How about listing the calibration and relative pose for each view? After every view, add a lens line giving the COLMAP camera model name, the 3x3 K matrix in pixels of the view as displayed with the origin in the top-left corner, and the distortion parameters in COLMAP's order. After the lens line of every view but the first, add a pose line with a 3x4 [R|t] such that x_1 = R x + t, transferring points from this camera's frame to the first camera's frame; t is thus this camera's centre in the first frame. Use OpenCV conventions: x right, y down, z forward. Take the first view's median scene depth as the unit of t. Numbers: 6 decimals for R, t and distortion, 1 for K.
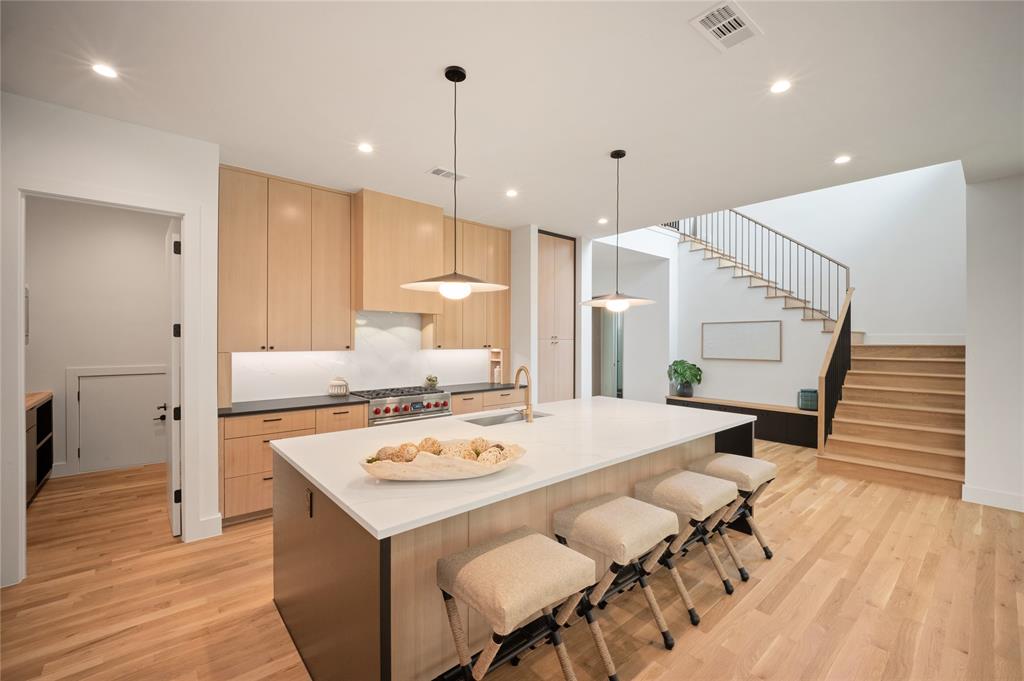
lens RADIAL K [[417.1, 0, 534.7], [0, 417.1, 338.1], [0, 0, 1]] dist [0.000280, -0.014269]
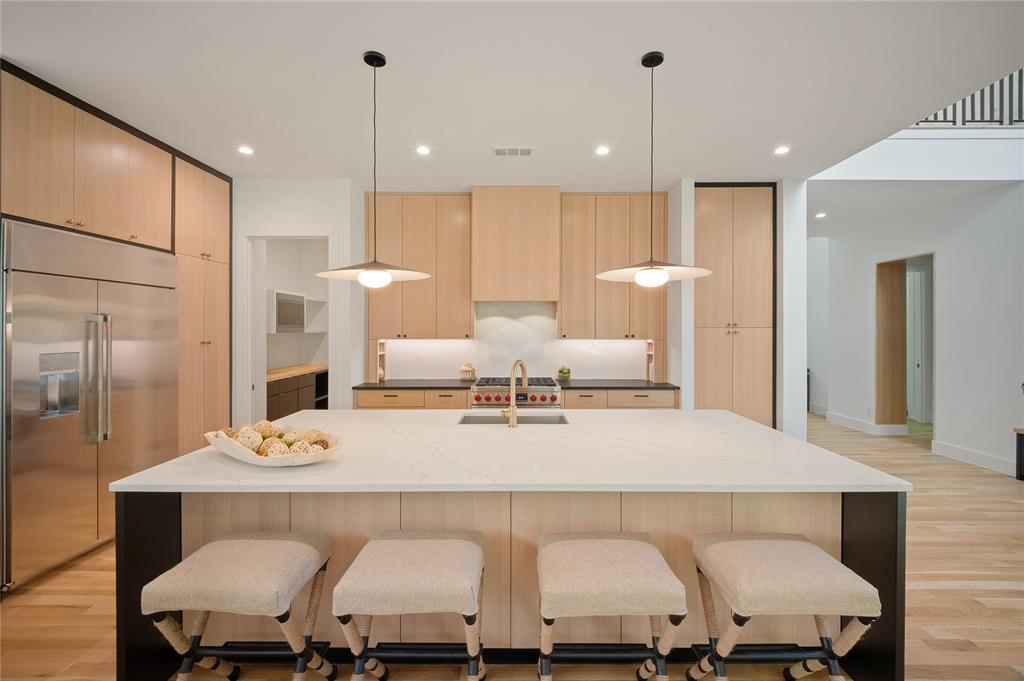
lens RADIAL K [[440.9, 0, 514.2], [0, 440.9, 332.0], [0, 0, 1]] dist [-0.012919, -0.000549]
pose [[0.737203, 0.000627, -0.675671, 0.319020], [0.006032, 0.999954, 0.007509, 0.002910], [0.675644, -0.009612, 0.737165, 0.189954]]
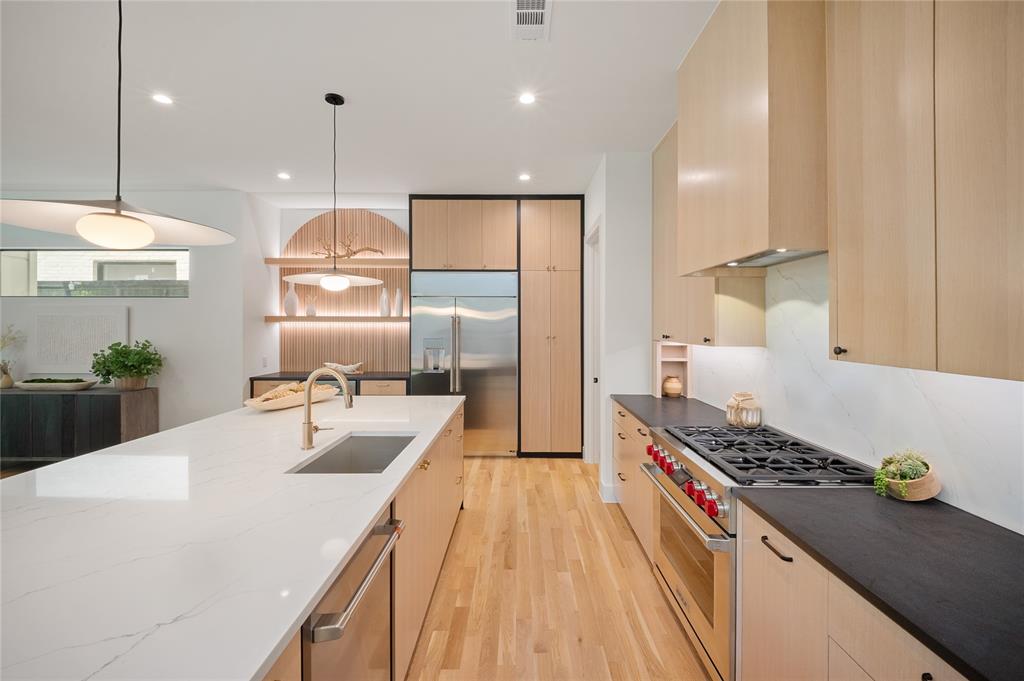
lens RADIAL K [[427.8, 0, 525.7], [0, 427.8, 325.6], [0, 0, 1]] dist [-0.007345, -0.000530]
pose [[-0.658981, -0.006065, -0.752136, 0.149870], [-0.002572, 0.999980, -0.005810, 0.003798], [0.752156, -0.001894, -0.658983, 0.925092]]
